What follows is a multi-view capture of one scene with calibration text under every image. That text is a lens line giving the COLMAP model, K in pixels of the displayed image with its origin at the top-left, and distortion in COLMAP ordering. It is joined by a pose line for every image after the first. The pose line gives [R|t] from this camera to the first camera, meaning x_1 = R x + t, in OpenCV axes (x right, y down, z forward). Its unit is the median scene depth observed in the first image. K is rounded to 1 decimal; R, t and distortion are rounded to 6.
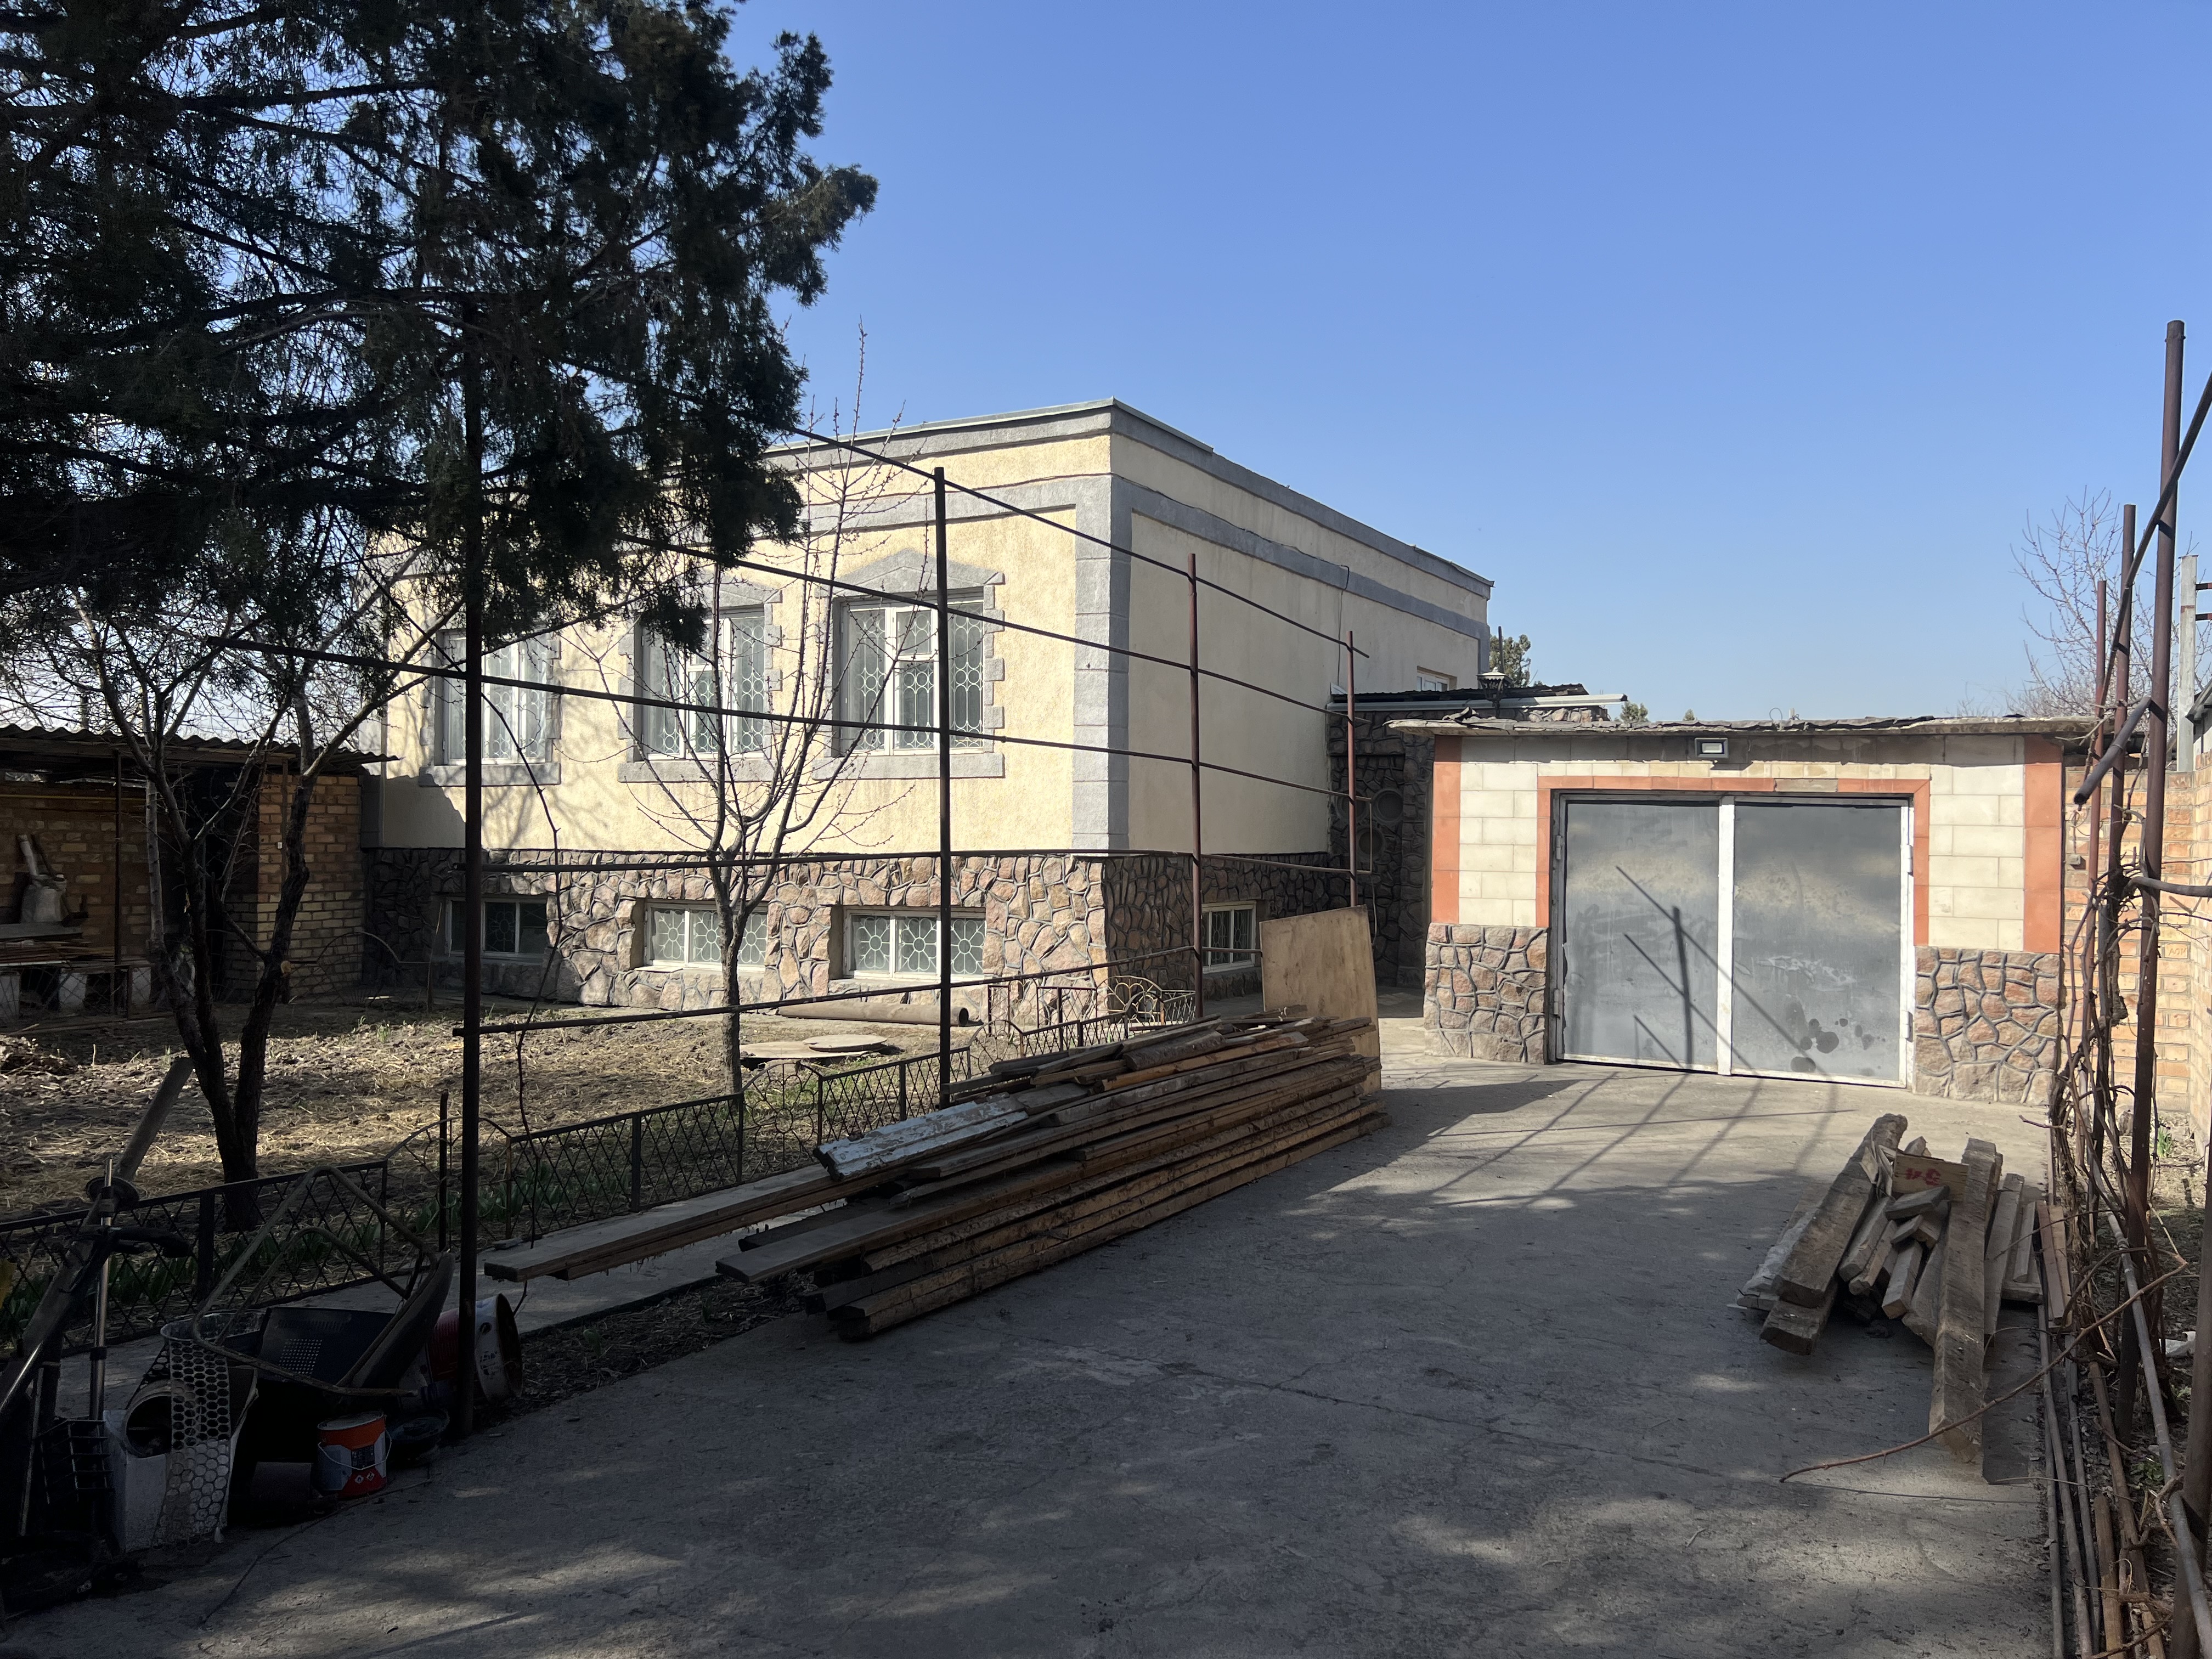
lens RADIAL K [[1677.7, 0, 1106.0], [0, 1677.7, 829.5], [0, 0, 1]] dist [0.131500, -0.207924]
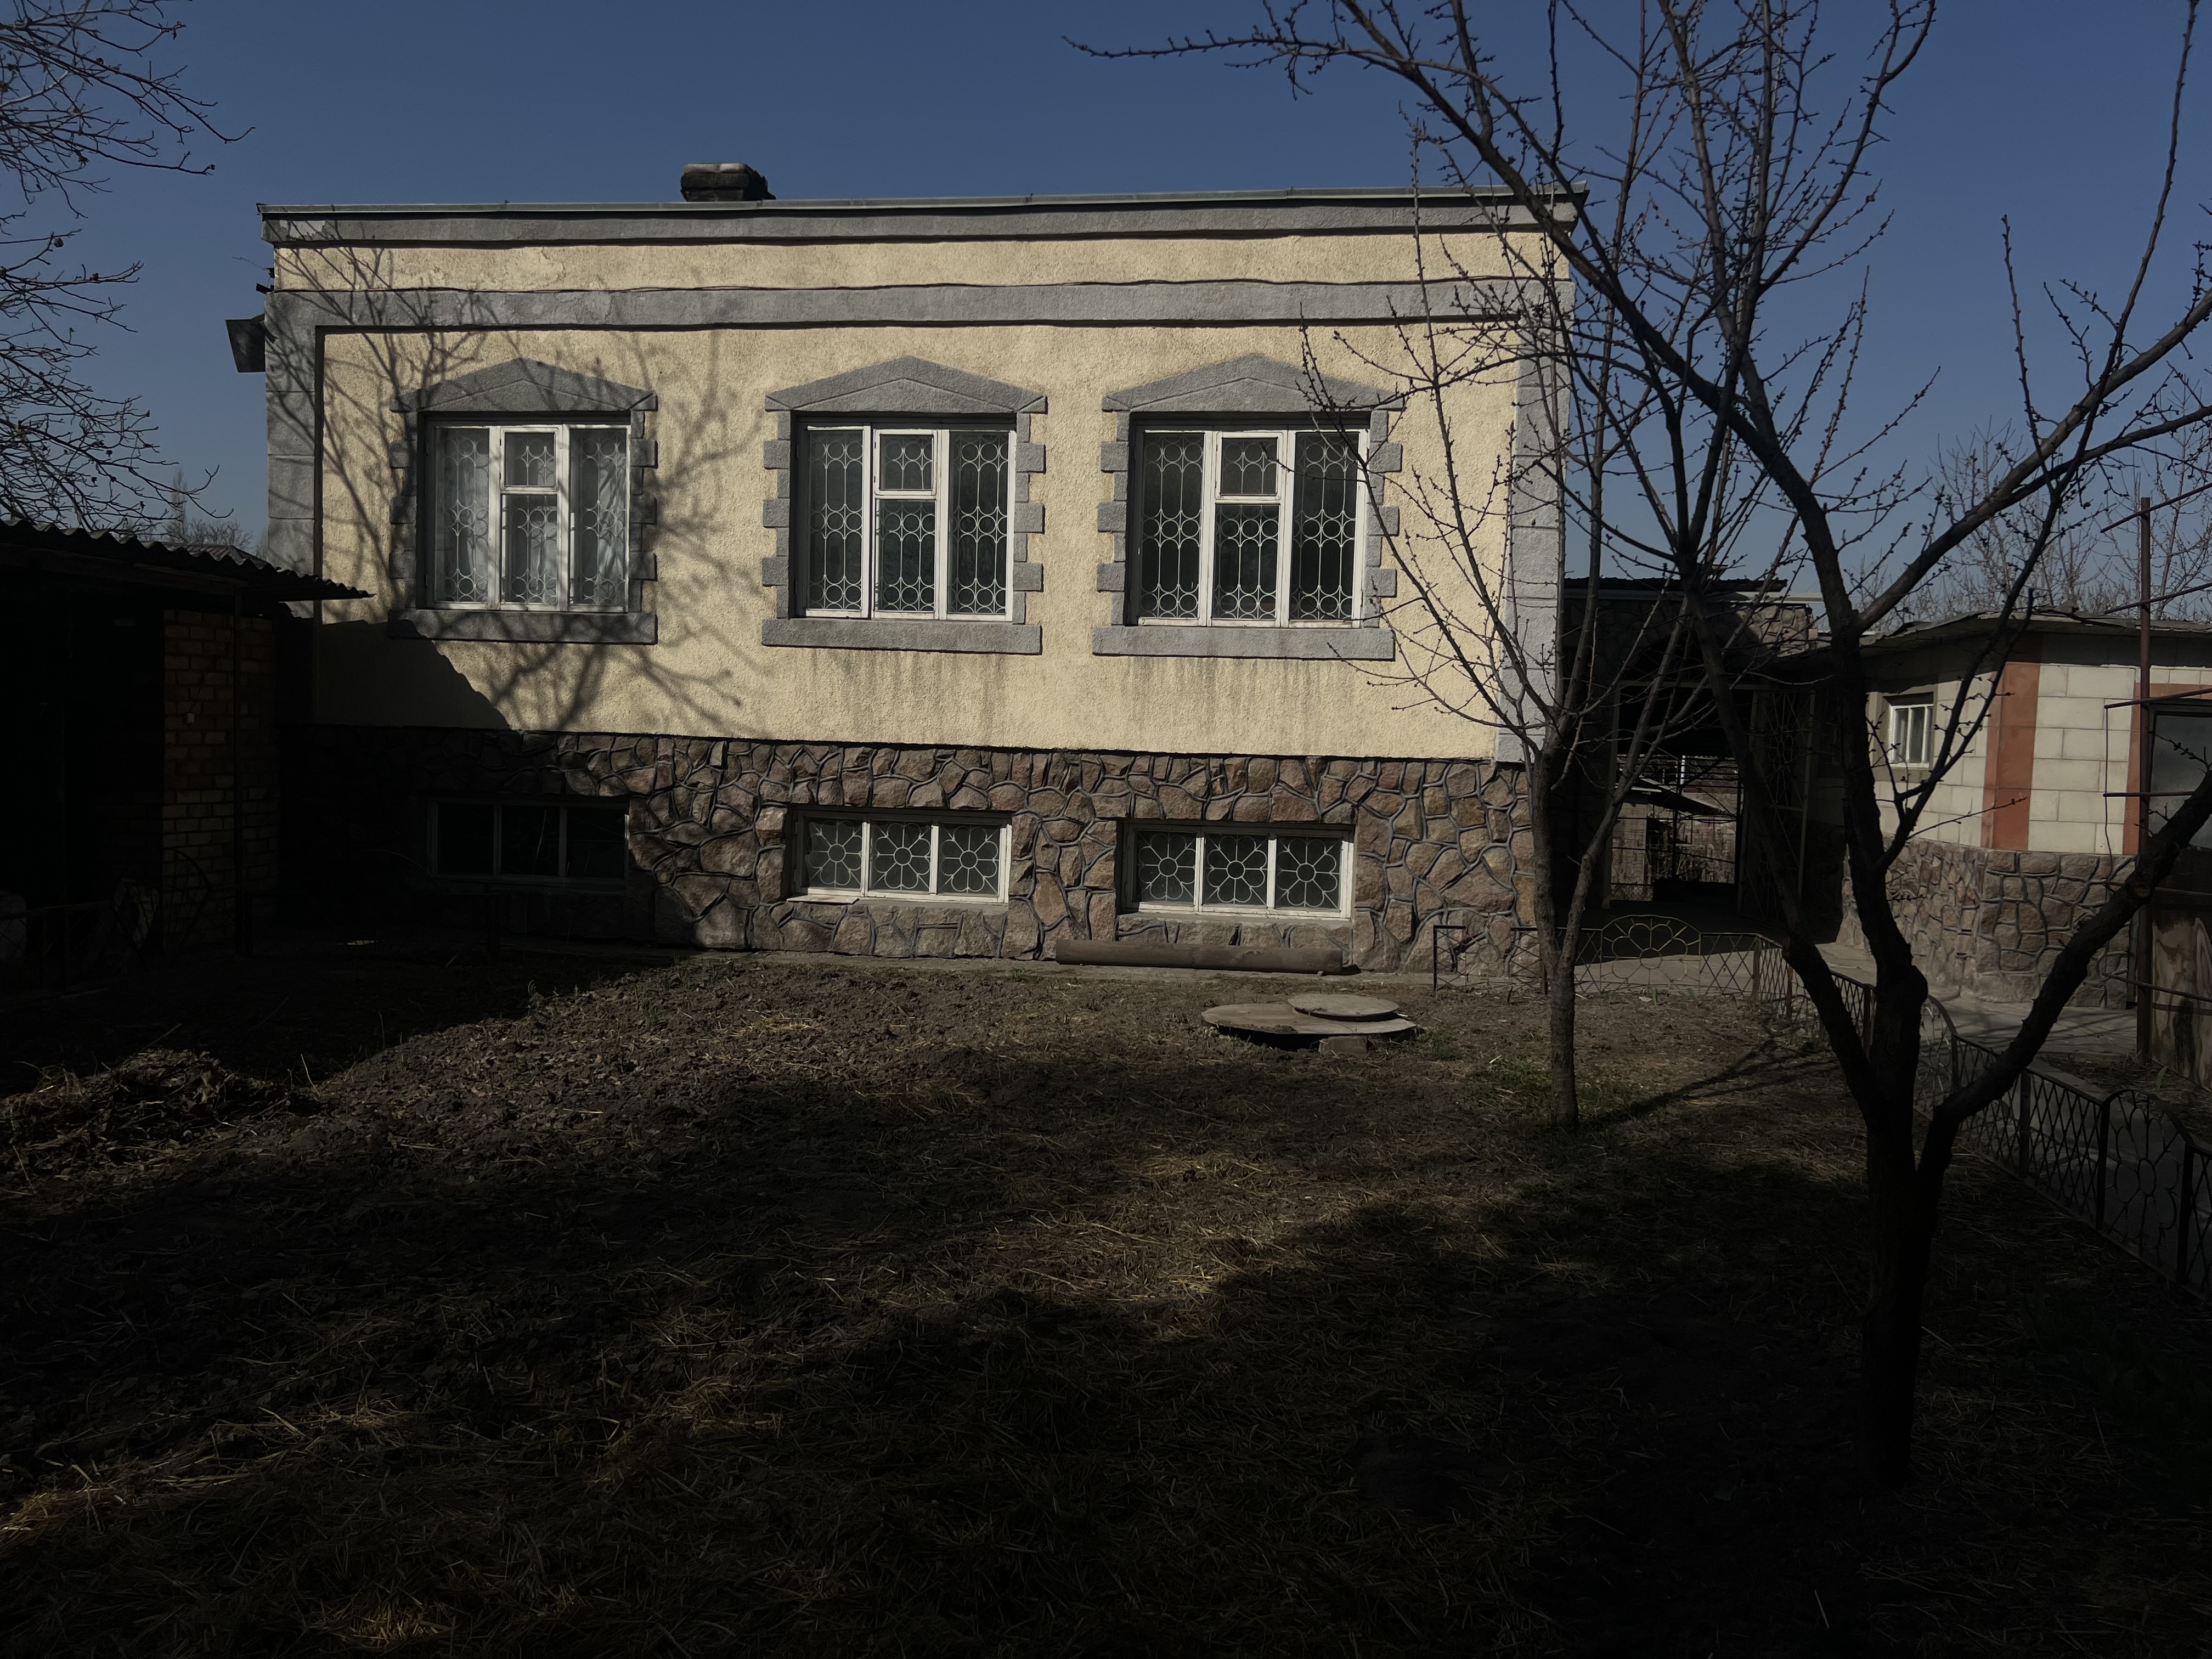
lens RADIAL K [[1784.4, 0, 1350.4], [0, 1784.4, 849.0], [0, 0, 1]] dist [0.140883, -0.271605]
pose [[0.939078, 0.000123, 0.343703, -0.316776], [-0.025488, 0.997271, 0.069282, -0.000375], [-0.342756, -0.073822, 0.936519, 0.179949]]
